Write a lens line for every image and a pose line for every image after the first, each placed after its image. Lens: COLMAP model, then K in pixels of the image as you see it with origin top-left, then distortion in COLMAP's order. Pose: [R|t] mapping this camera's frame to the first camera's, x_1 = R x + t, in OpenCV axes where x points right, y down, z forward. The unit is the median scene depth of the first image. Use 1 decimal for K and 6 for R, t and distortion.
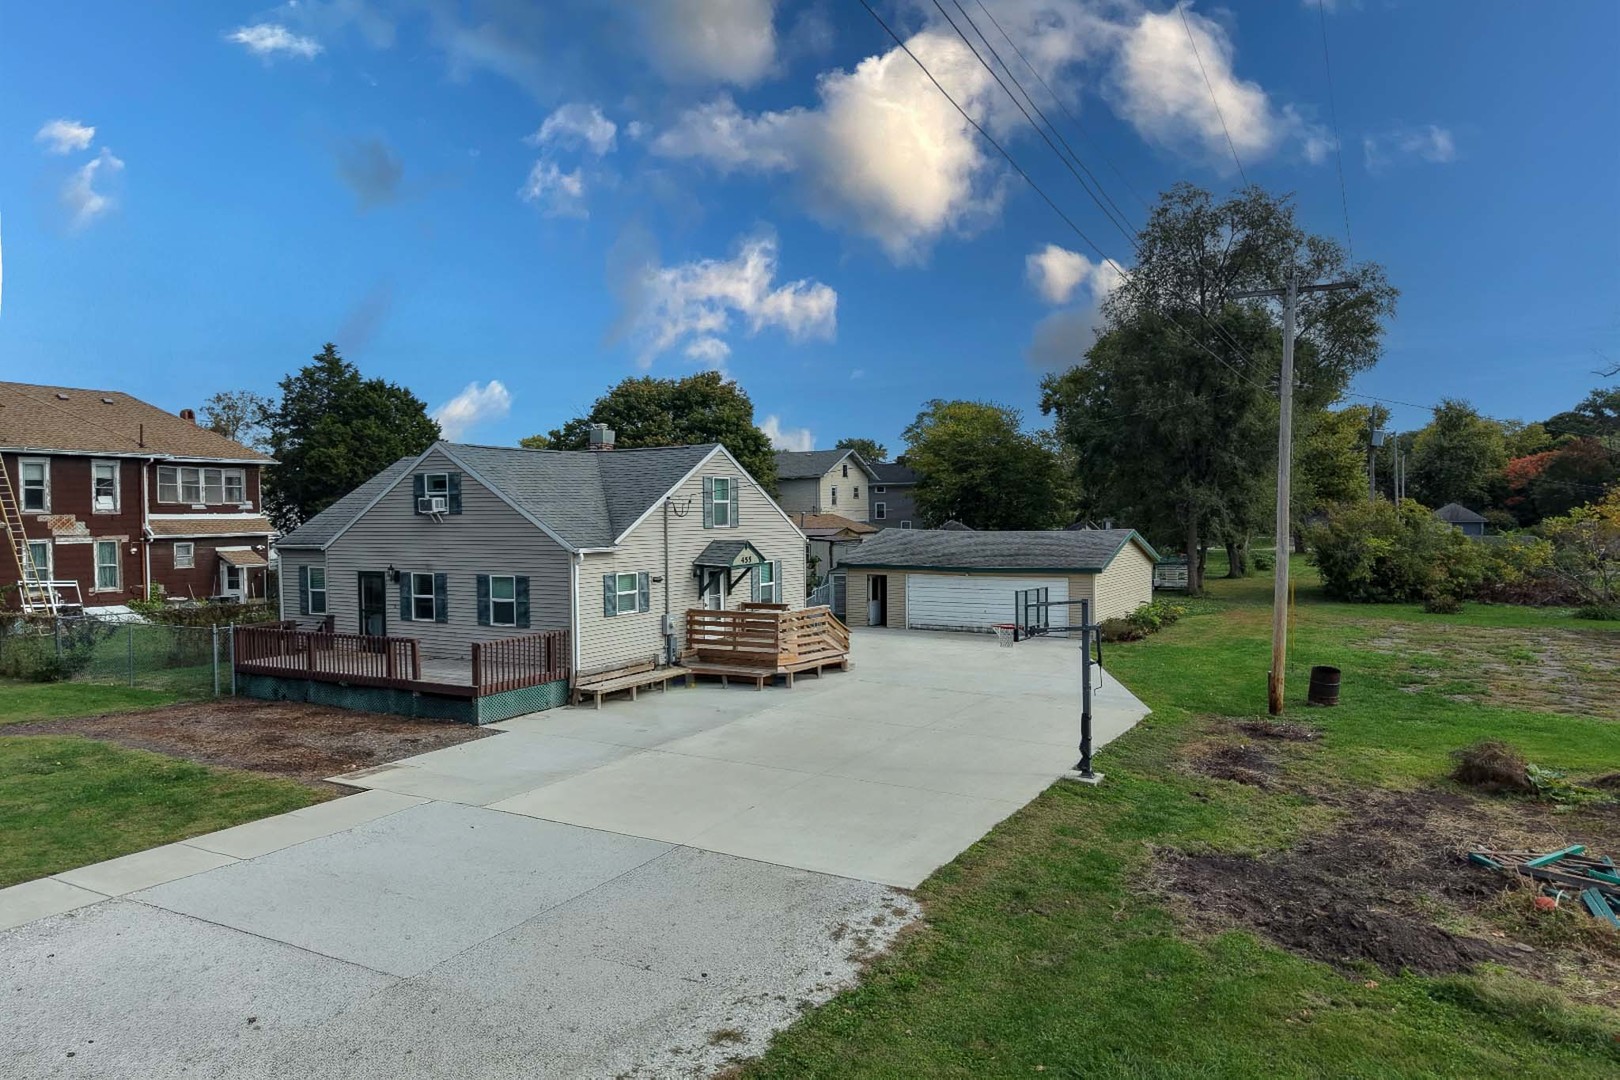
lens RADIAL K [[1105.7, 0, 806.2], [0, 1105.7, 546.8], [0, 0, 1]] dist [0.085070, -0.104751]
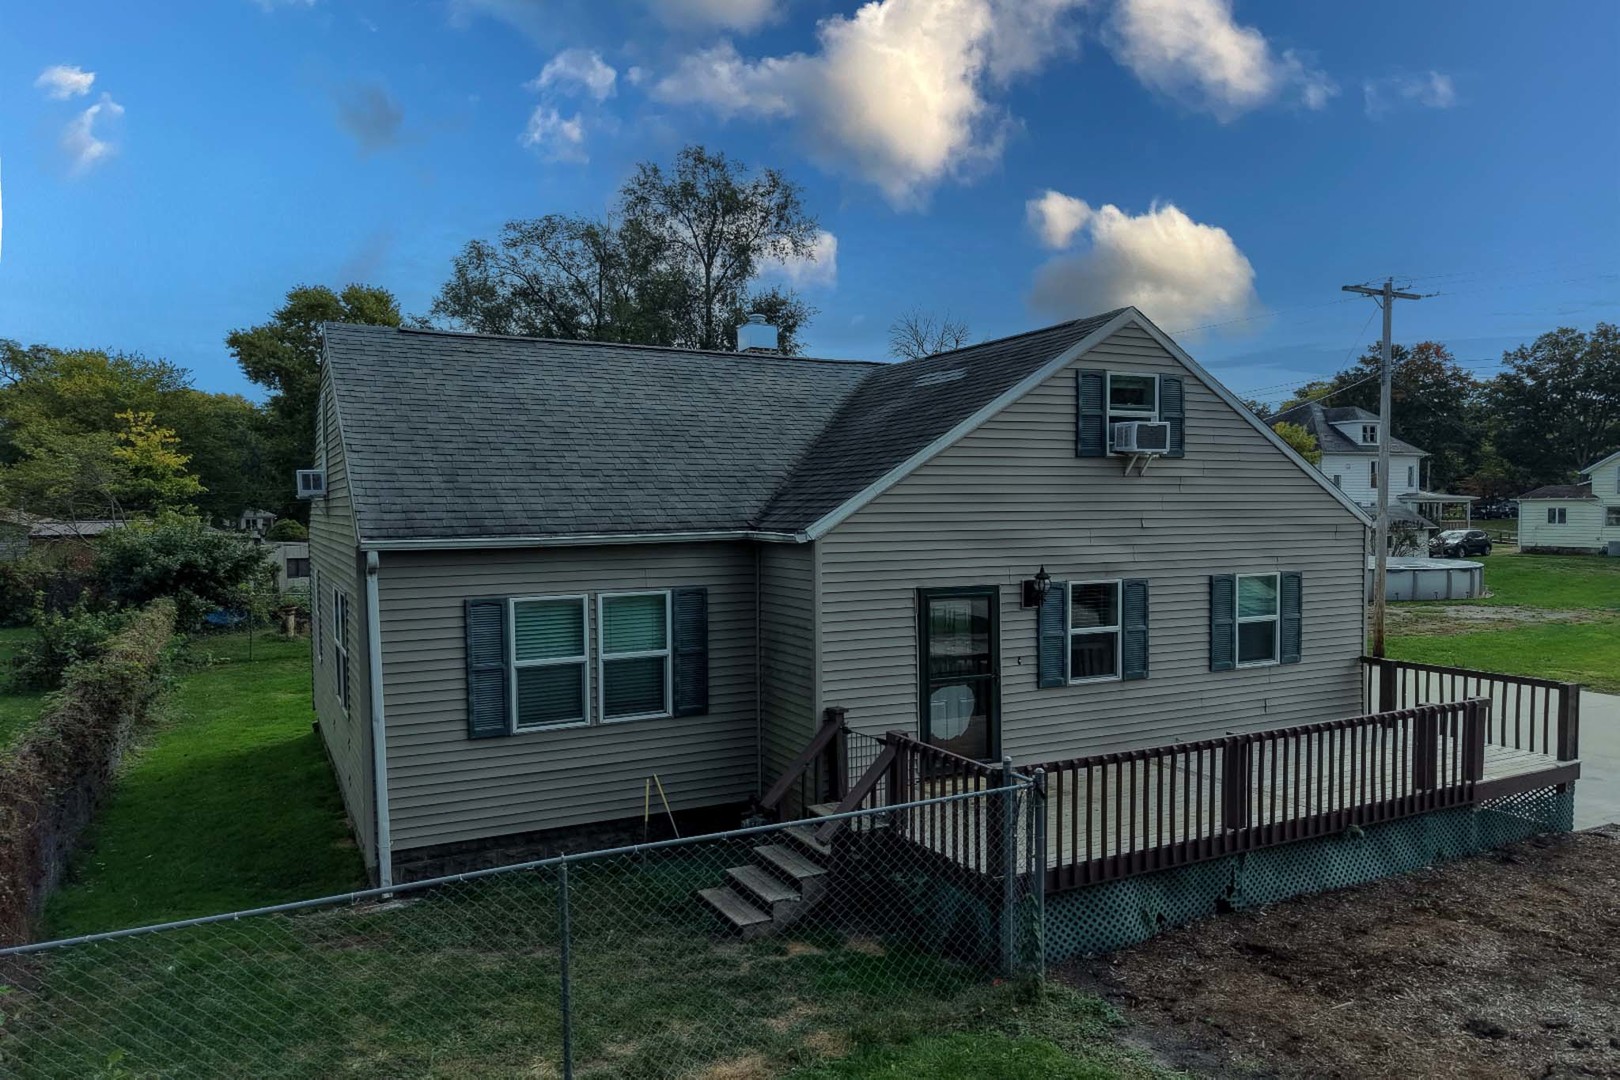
lens RADIAL K [[1105.7, 0, 806.2], [0, 1105.7, 546.8], [0, 0, 1]] dist [0.085070, -0.104751]
pose [[0.529161, -0.024628, 0.848164, -0.746942], [0.030584, 0.999483, 0.009941, 0.000868], [-0.847970, 0.020680, 0.529641, 0.792920]]
